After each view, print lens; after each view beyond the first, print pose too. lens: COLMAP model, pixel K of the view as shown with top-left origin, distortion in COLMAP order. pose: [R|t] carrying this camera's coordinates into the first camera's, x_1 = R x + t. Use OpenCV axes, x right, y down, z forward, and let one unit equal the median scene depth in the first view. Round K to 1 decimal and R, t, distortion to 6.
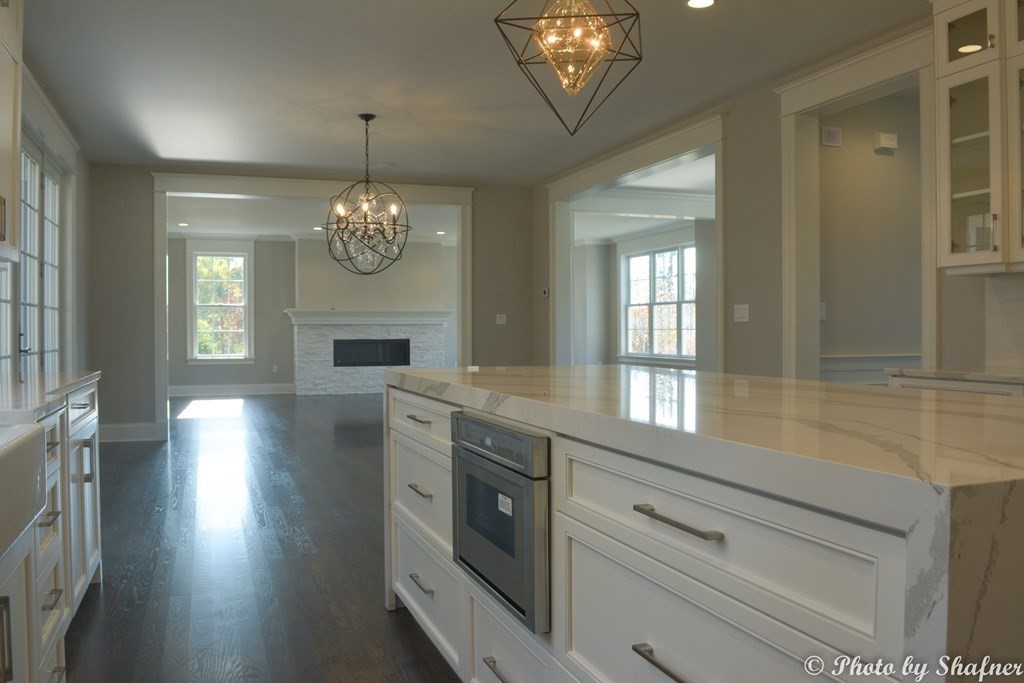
lens RADIAL K [[890.2, 0, 535.5], [0, 890.2, 338.7], [0, 0, 1]] dist [-0.087559, 0.014823]
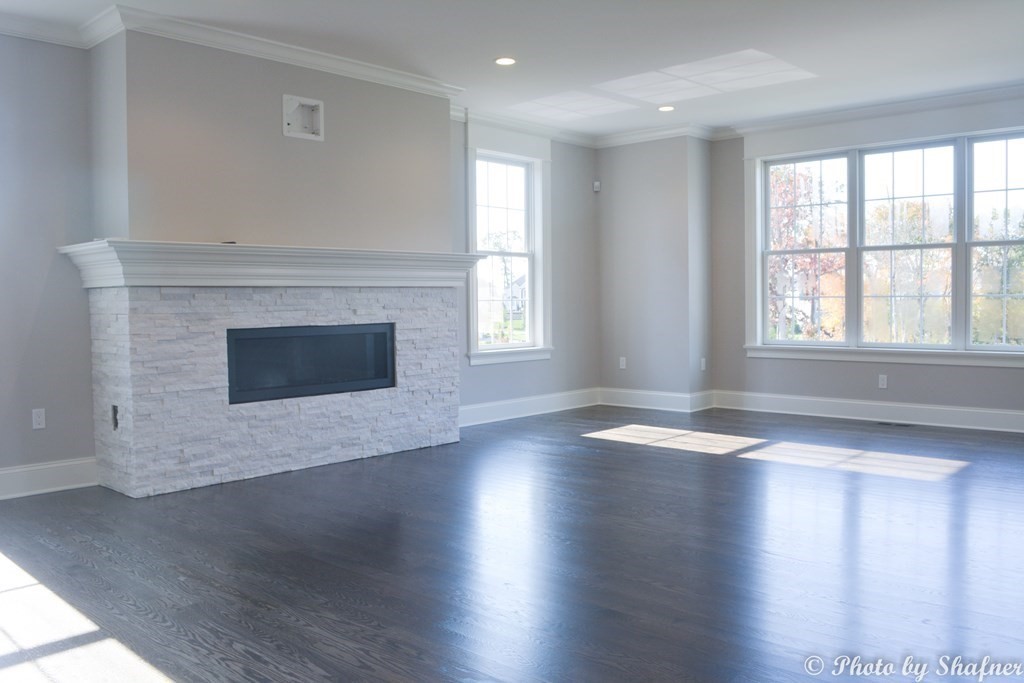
lens RADIAL K [[890.2, 0, 535.5], [0, 890.2, 338.7], [0, 0, 1]] dist [-0.087559, 0.014823]
pose [[0.877327, -0.025707, 0.479204, -0.287509], [0.010804, 0.999369, 0.033832, -0.005570], [-0.479772, -0.024505, 0.877051, 0.626095]]
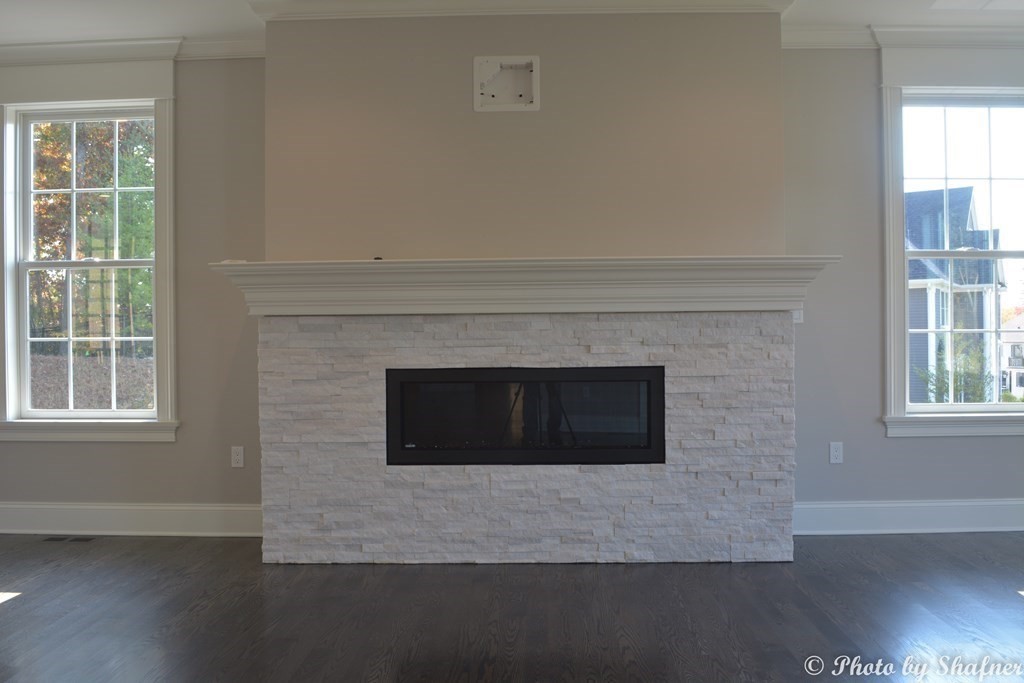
lens RADIAL K [[890.2, 0, 535.5], [0, 890.2, 338.7], [0, 0, 1]] dist [-0.087559, 0.014823]
pose [[0.926938, -0.001062, -0.375212, -0.078447], [0.000826, 0.999999, -0.000790, -0.008033], [0.375213, 0.000422, 0.926939, 0.753627]]
